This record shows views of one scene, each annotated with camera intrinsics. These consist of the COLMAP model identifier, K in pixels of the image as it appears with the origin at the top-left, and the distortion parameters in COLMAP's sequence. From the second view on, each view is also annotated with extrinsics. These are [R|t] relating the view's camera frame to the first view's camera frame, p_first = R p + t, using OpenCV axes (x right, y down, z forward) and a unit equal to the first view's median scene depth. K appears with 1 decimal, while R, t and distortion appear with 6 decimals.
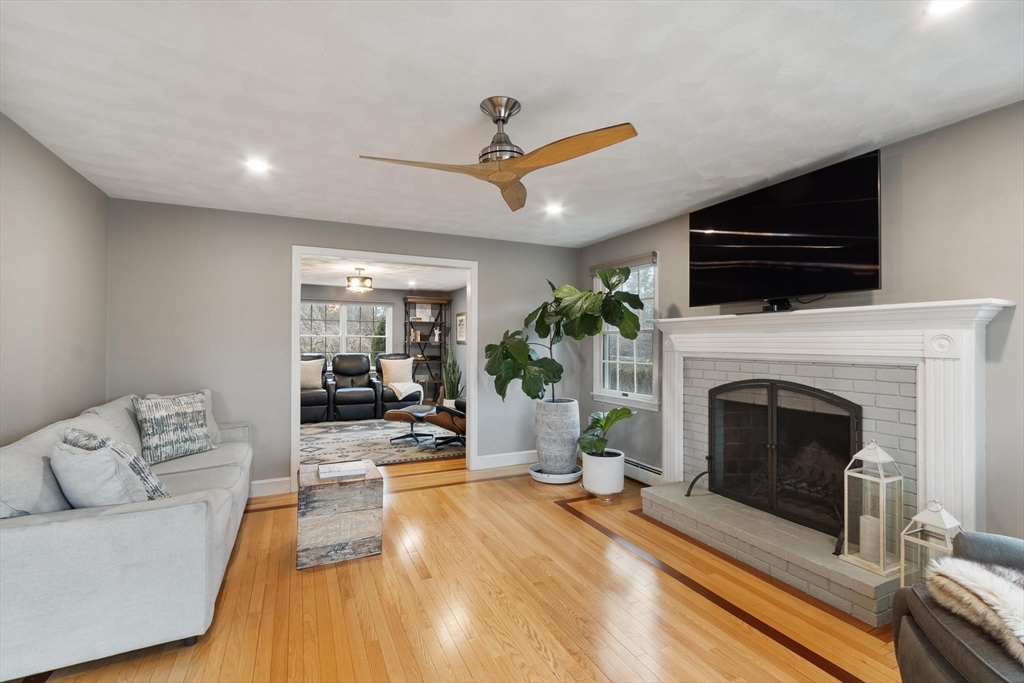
lens RADIAL K [[454.8, 0, 508.0], [0, 454.8, 344.4], [0, 0, 1]] dist [0.004090, -0.000073]
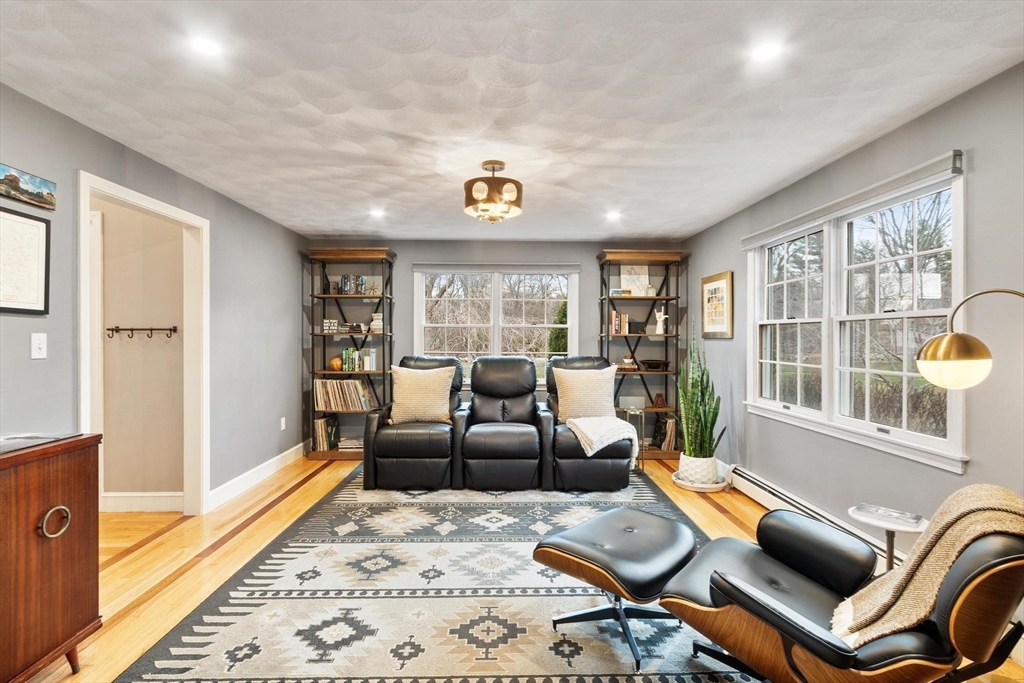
lens RADIAL K [[484.2, 0, 509.1], [0, 484.2, 341.9], [0, 0, 1]] dist [0.001283, 0.000036]
pose [[0.914500, -0.000470, -0.404585, -0.092448], [0.002963, 0.999980, 0.005536, -0.000909], [0.404574, -0.006261, 0.914484, 0.425799]]
